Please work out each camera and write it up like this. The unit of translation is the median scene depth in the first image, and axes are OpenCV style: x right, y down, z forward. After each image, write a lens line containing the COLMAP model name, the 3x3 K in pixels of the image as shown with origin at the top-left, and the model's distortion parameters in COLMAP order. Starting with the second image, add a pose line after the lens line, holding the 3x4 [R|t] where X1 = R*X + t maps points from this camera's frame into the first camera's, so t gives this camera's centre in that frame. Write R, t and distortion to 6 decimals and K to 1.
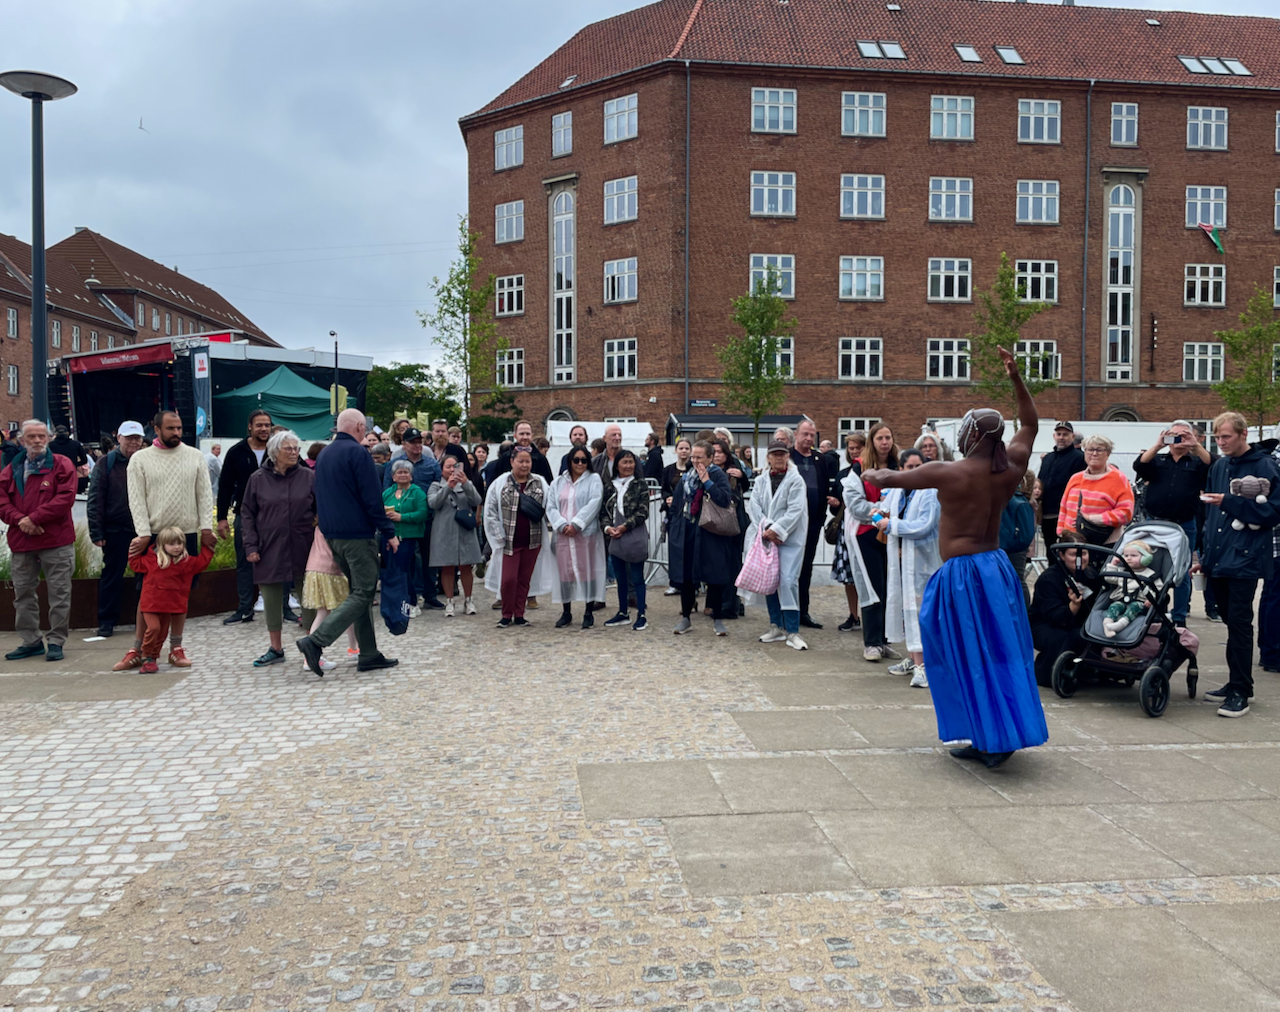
lens RADIAL K [[1086.8, 0, 635.1], [0, 1086.8, 525.3], [0, 0, 1]] dist [-0.016141, -0.037642]
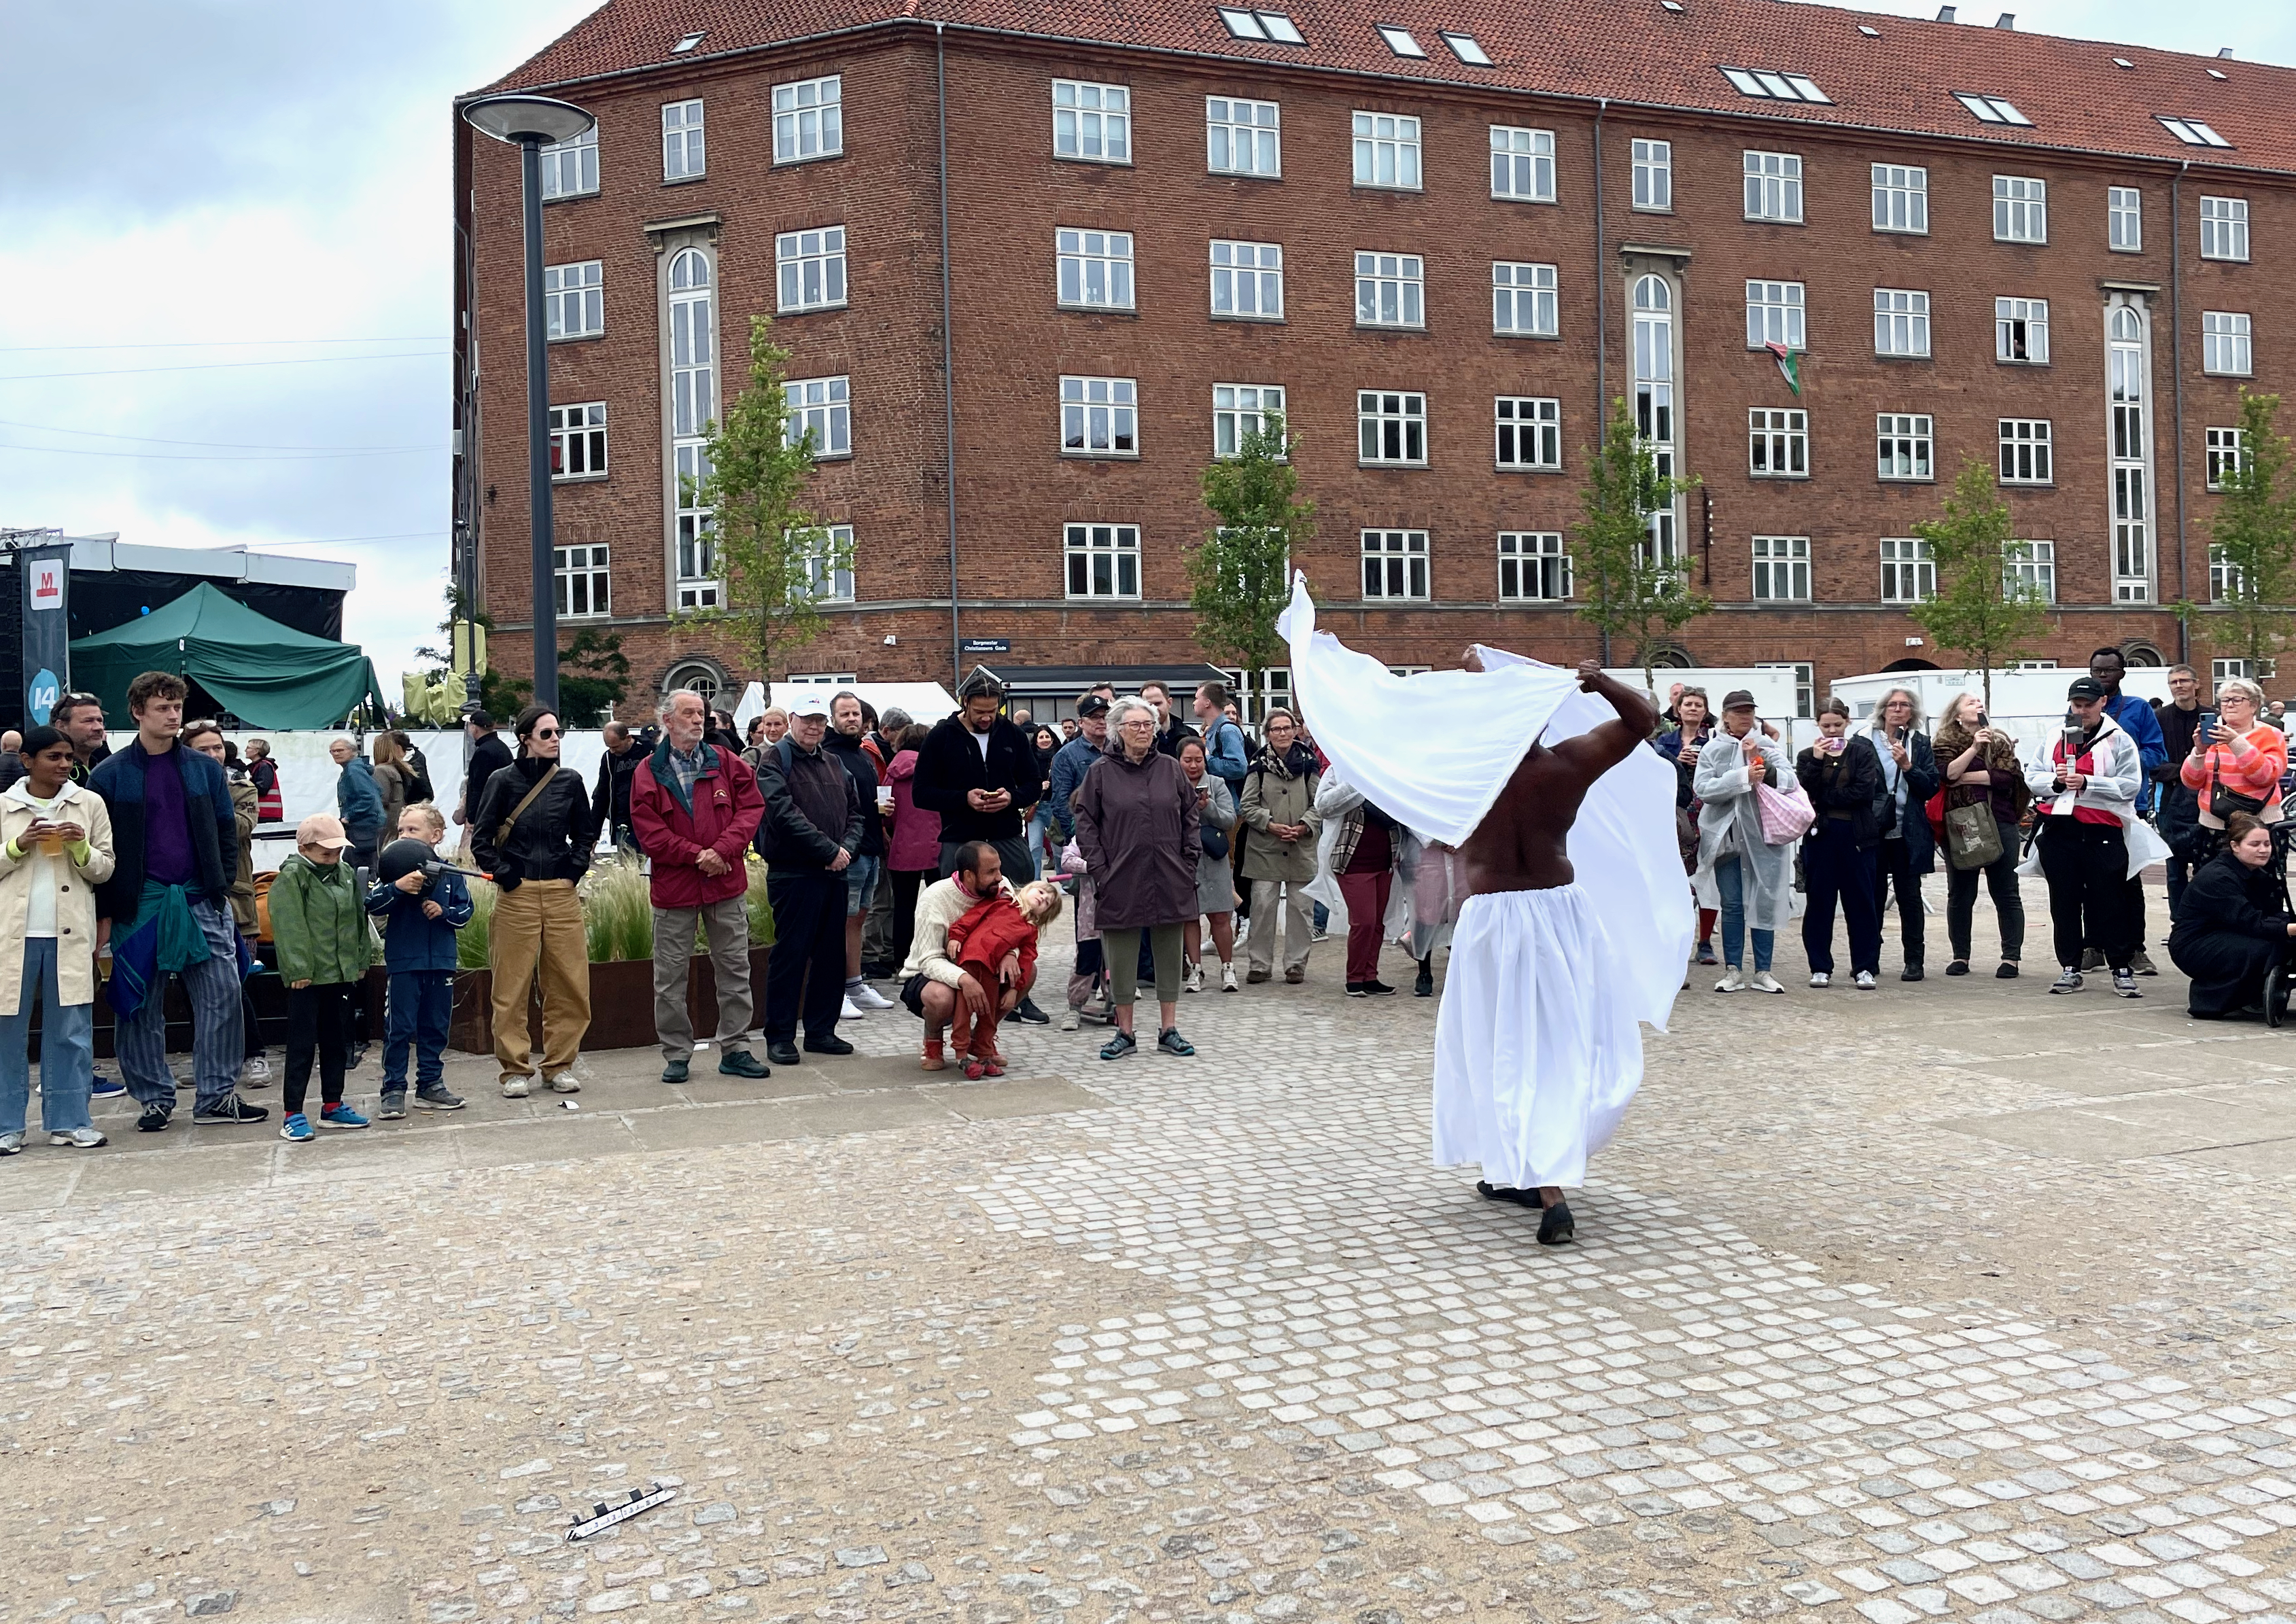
lens RADIAL K [[2127.1, 0, 1152.8], [0, 2127.1, 805.8], [0, 0, 1]] dist [-0.029647, 0.000000]
pose [[0.958038, -0.031478, 0.284907, -0.395415], [0.042867, 0.998508, -0.033827, 0.018010], [-0.283418, 0.044621, 0.957958, -0.096935]]
